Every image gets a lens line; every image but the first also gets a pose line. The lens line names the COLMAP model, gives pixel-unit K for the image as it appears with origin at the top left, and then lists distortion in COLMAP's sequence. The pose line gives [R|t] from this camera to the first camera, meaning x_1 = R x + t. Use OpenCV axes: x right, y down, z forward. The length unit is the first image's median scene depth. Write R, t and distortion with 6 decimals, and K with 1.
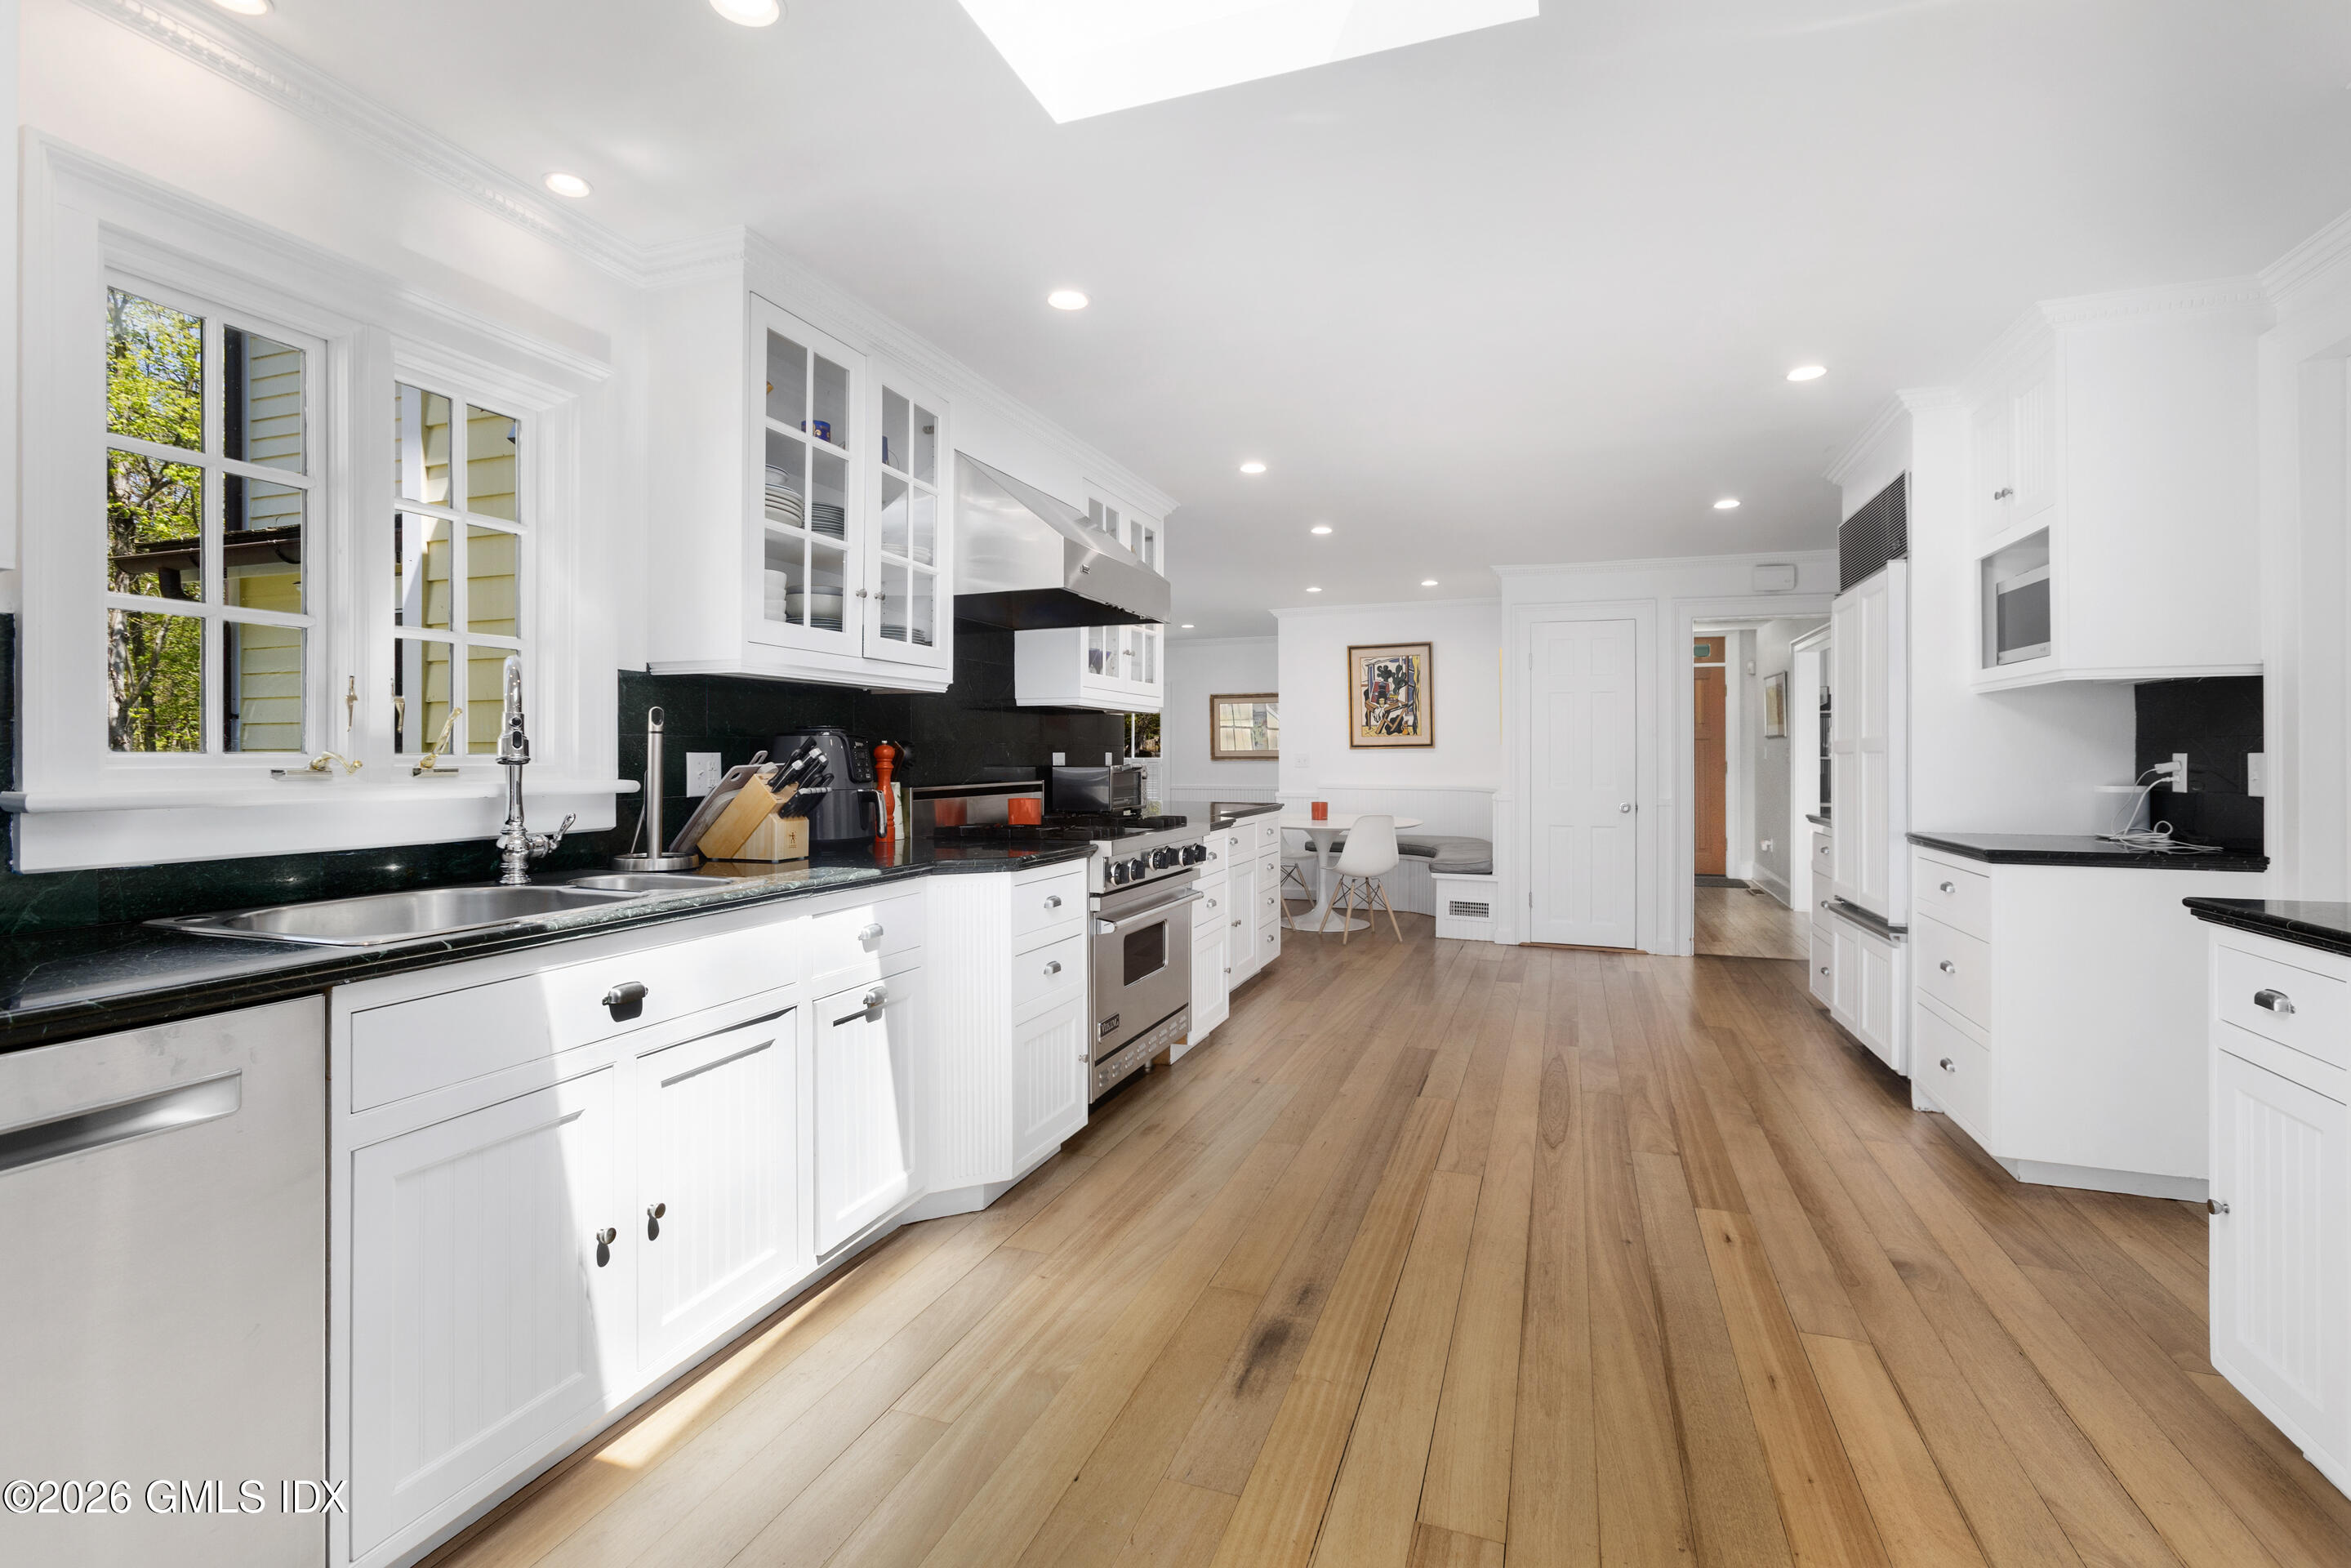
lens RADIAL K [[1104.9, 0, 1210.3], [0, 1104.9, 726.9], [0, 0, 1]] dist [-0.000693, -0.000042]
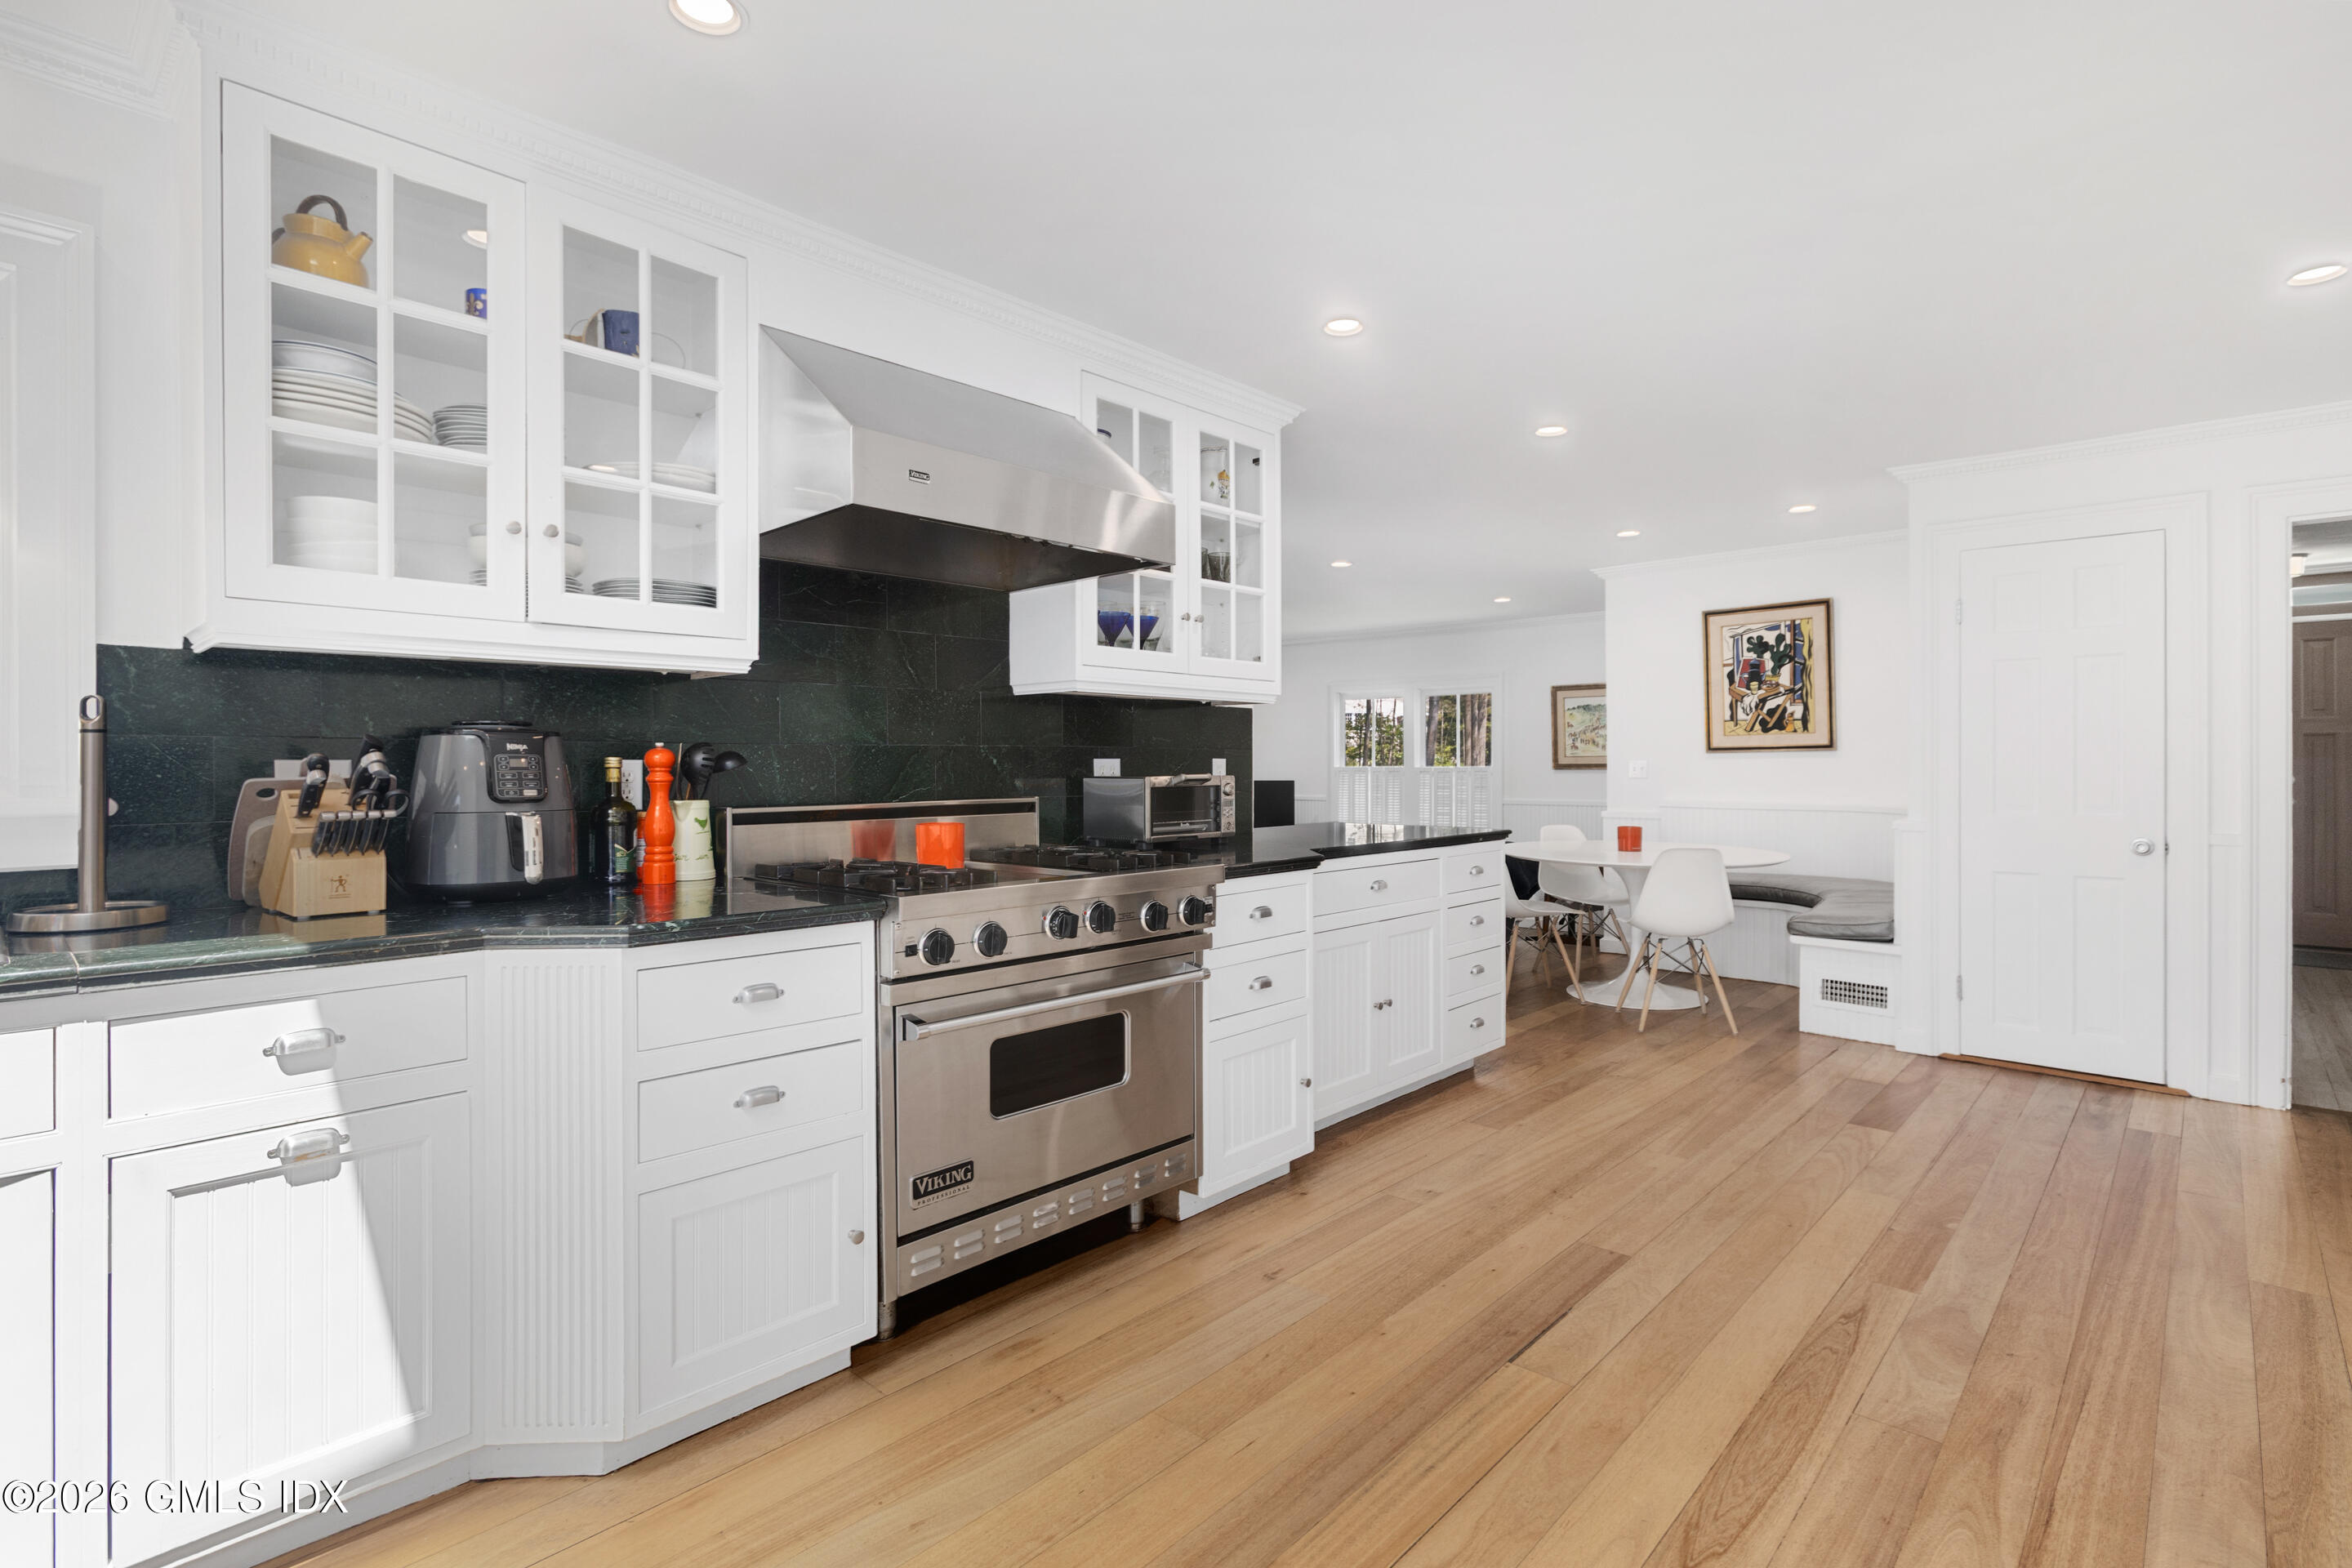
lens RADIAL K [[1143.0, 0, 1177.5], [0, 1143.0, 754.5], [0, 0, 1]] dist [0.002855, 0.000759]
pose [[0.912735, -0.005387, -0.408517, 0.261486], [0.012889, 0.999795, 0.015614, 0.010855], [0.408349, -0.019517, 0.912617, 0.382059]]
